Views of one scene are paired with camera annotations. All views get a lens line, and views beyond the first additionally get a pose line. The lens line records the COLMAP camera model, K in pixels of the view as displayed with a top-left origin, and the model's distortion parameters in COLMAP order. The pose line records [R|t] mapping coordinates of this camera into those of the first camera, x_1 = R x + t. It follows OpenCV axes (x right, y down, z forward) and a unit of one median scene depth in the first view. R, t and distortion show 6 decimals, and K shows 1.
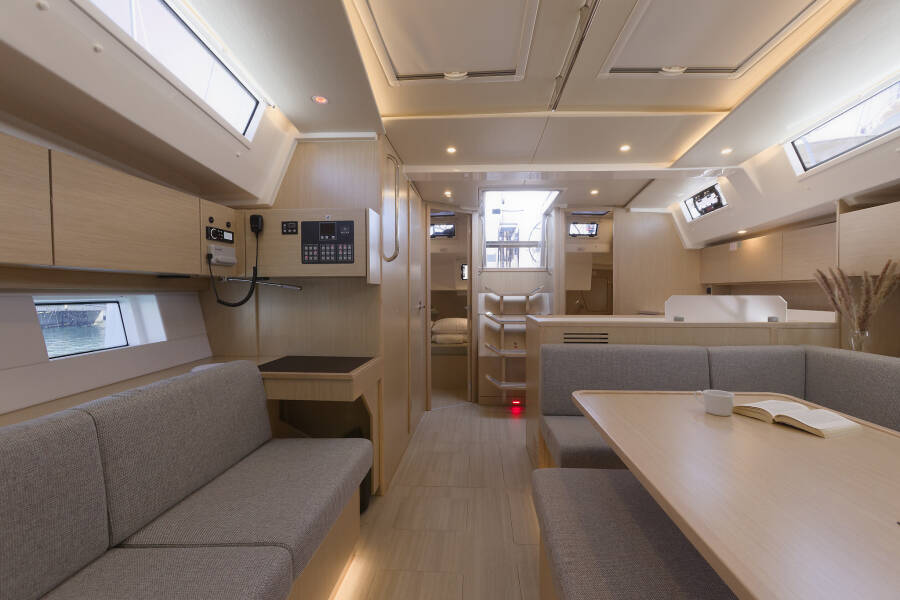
lens RADIAL K [[403.8, 0, 452.4], [0, 403.8, 301.0], [0, 0, 1]] dist [-0.002450, 0.002485]
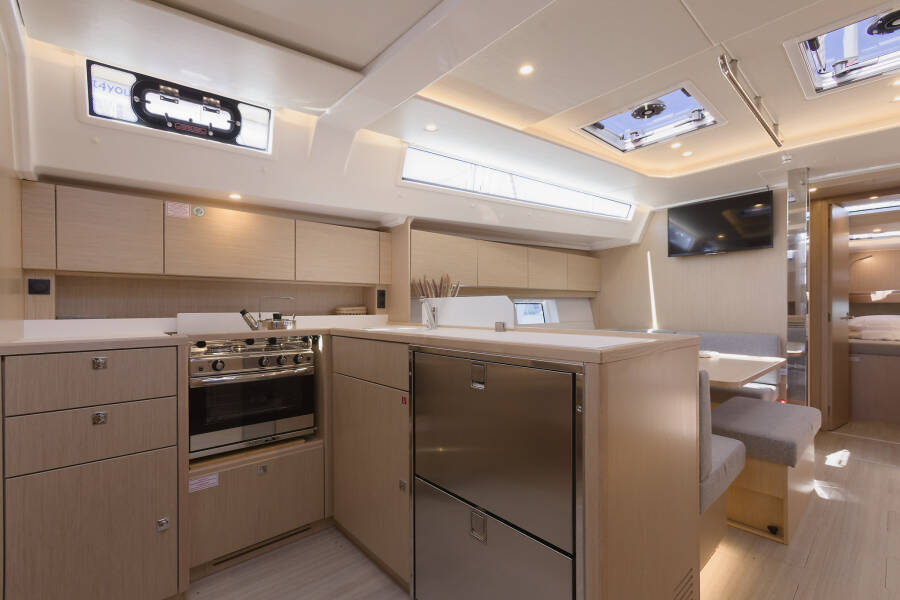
lens RADIAL K [[403.8, 0, 437.0], [0, 403.8, 300.0], [0, 0, 1]] dist [-0.002450, 0.002485]
pose [[-0.708788, 0.004009, 0.705410, 0.063260], [0.010804, 0.999928, 0.005173, -0.013340], [-0.705339, 0.011288, -0.708781, 1.168900]]
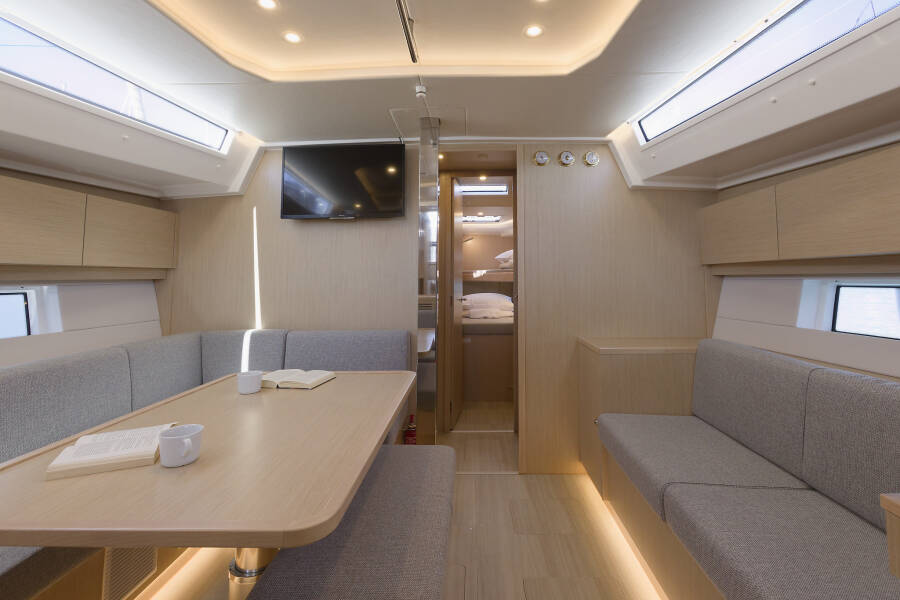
lens RADIAL K [[428.2, 0, 468.5], [0, 428.2, 232.7], [0, 0, 1]] dist [-0.009602, 0.003819]
pose [[-0.998294, -0.001986, -0.058354, 0.078529], [0.002978, 0.996388, -0.084863, -0.018490], [0.058312, -0.084892, -0.994682, 0.987224]]
